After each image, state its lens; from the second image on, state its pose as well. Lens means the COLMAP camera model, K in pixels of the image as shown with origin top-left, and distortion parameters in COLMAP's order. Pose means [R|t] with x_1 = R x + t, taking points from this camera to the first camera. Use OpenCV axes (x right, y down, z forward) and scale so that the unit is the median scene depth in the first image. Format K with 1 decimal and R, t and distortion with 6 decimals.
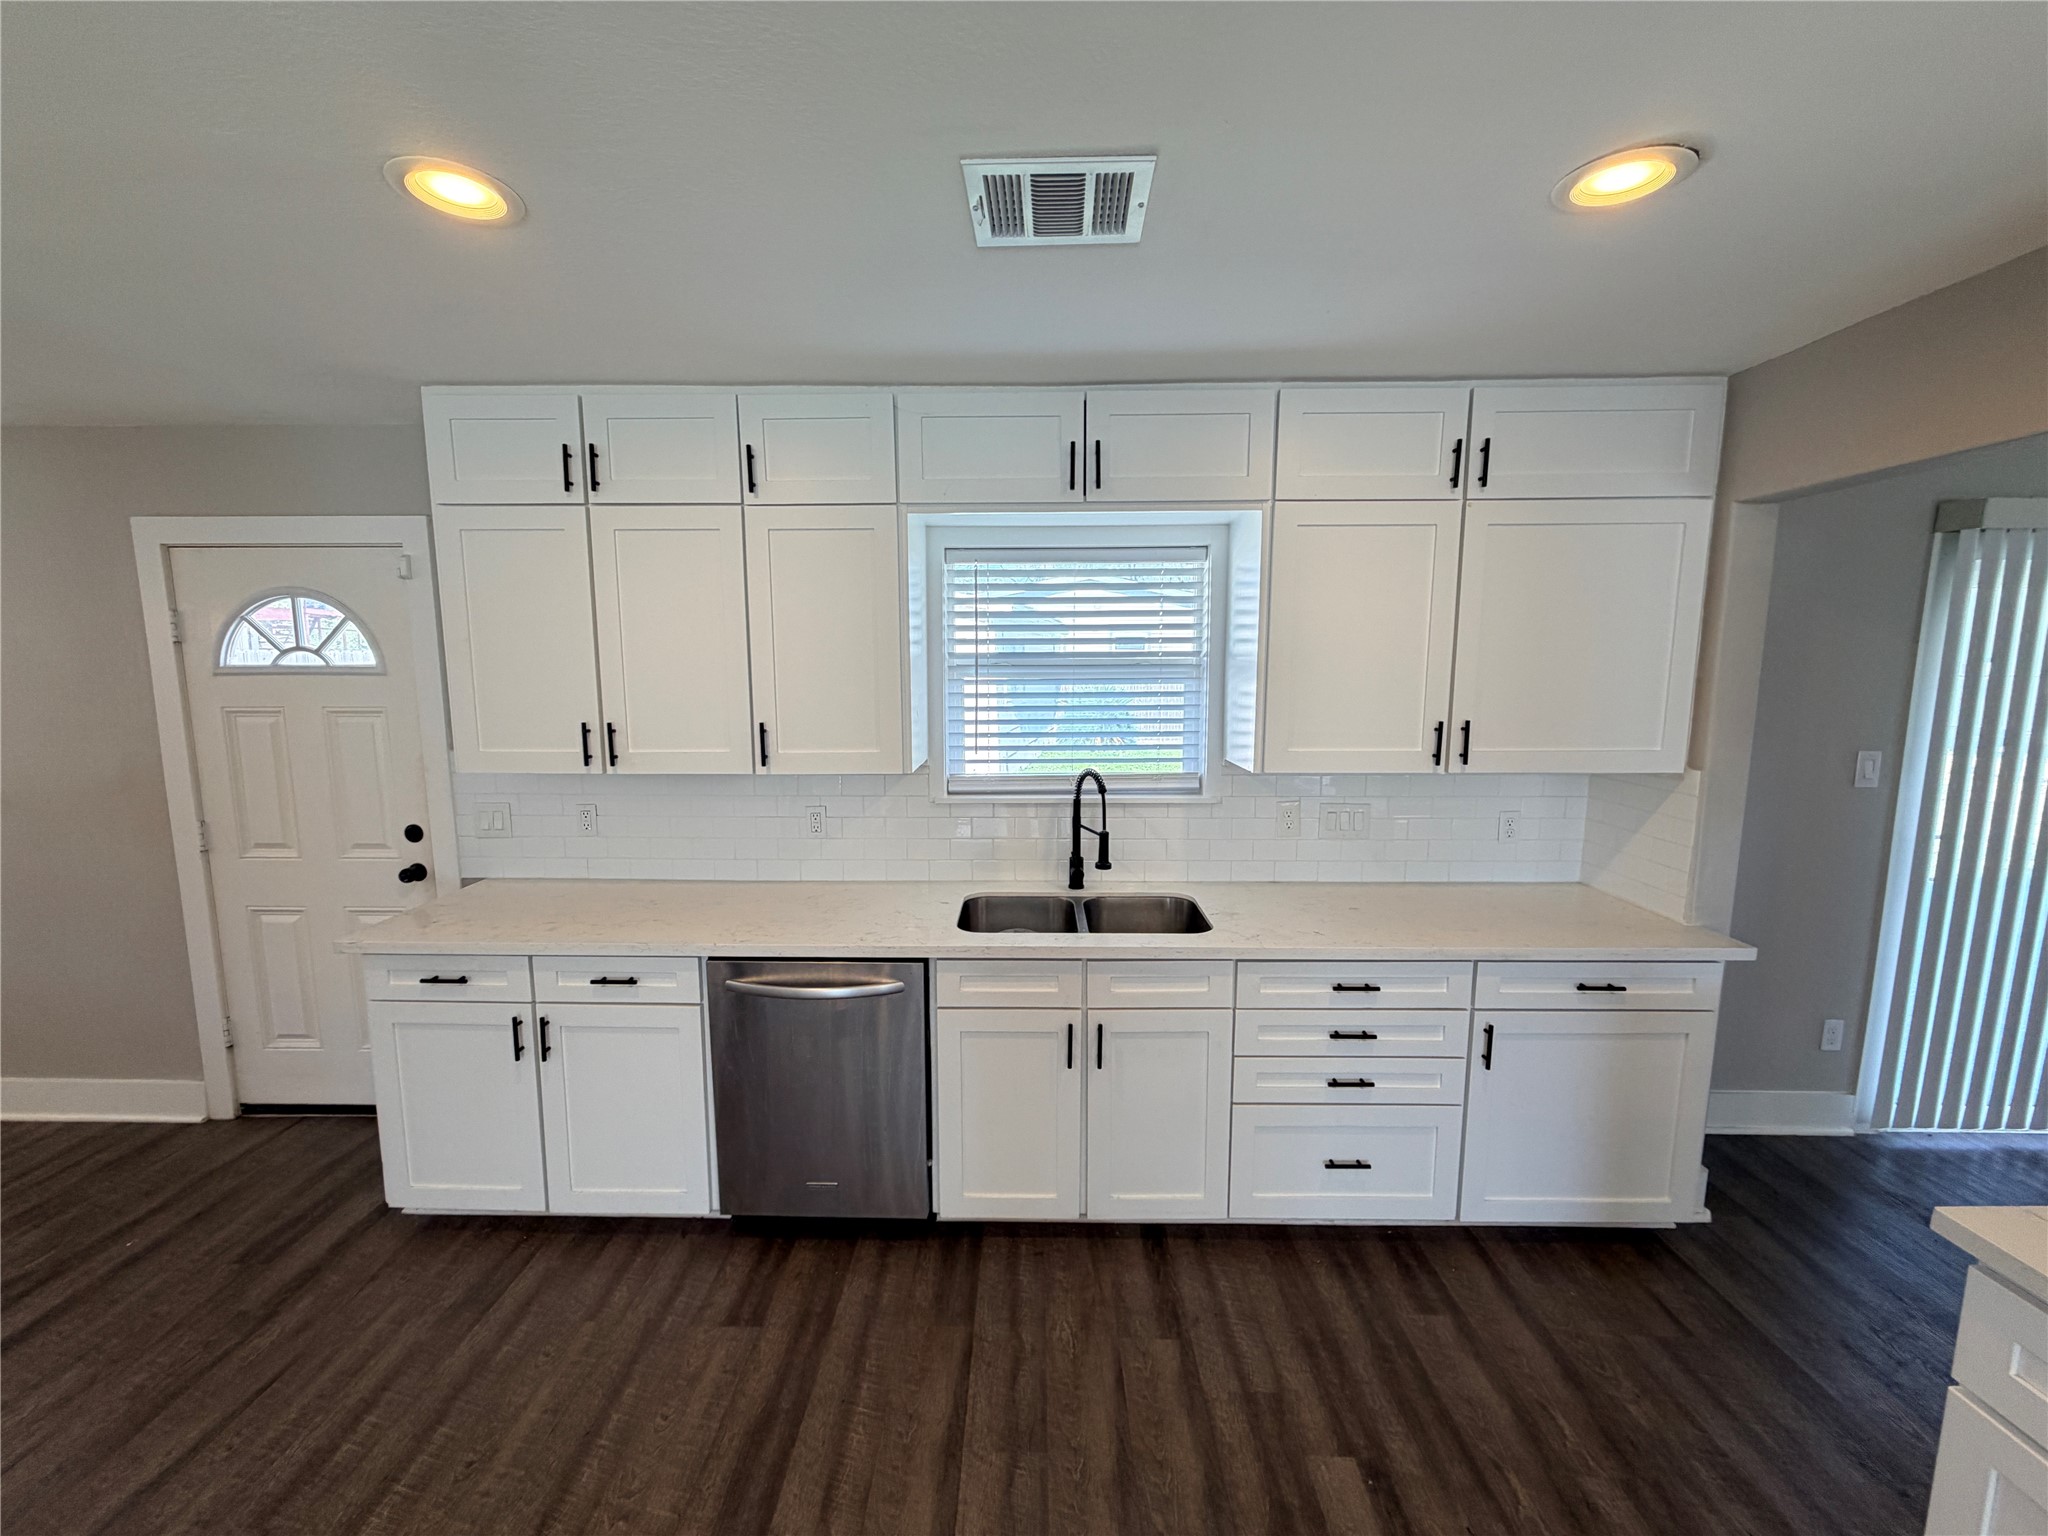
lens RADIAL K [[813.2, 0, 1020.9], [0, 813.2, 770.5], [0, 0, 1]] dist [0.001001, 0.000019]
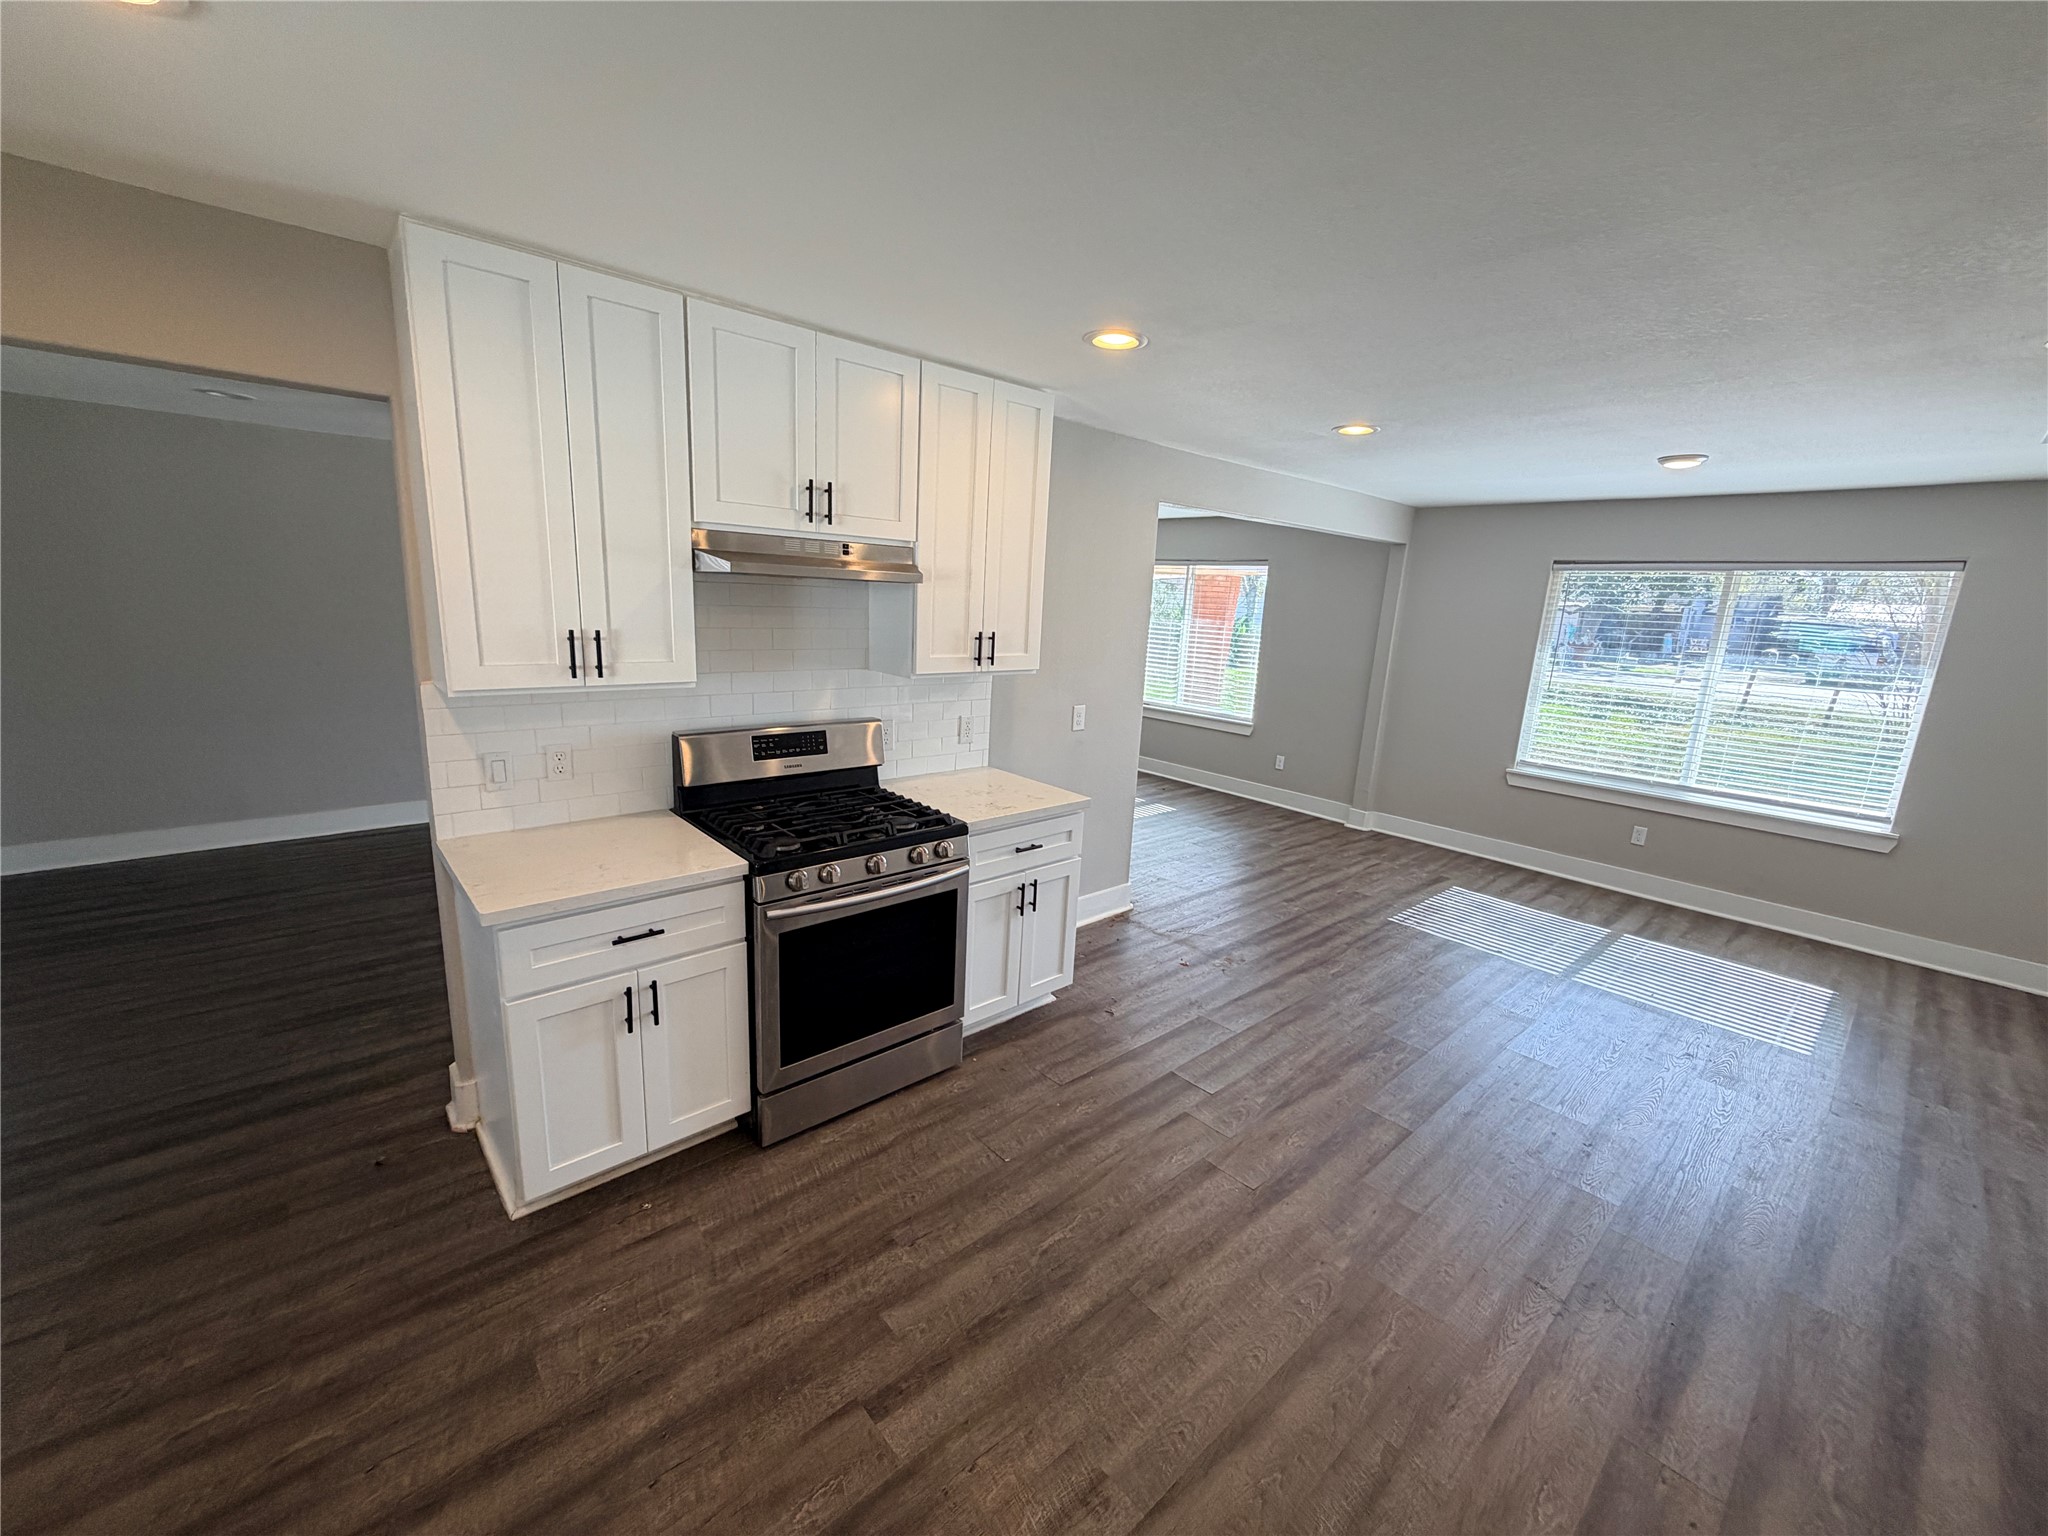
lens RADIAL K [[813.2, 0, 1020.9], [0, 813.2, 770.5], [0, 0, 1]] dist [0.001001, 0.000019]
pose [[-0.673416, -0.187552, 0.715077, -0.361766], [0.049708, 0.953606, 0.296926, -0.084564], [-0.737590, 0.235500, -0.632851, 0.589326]]
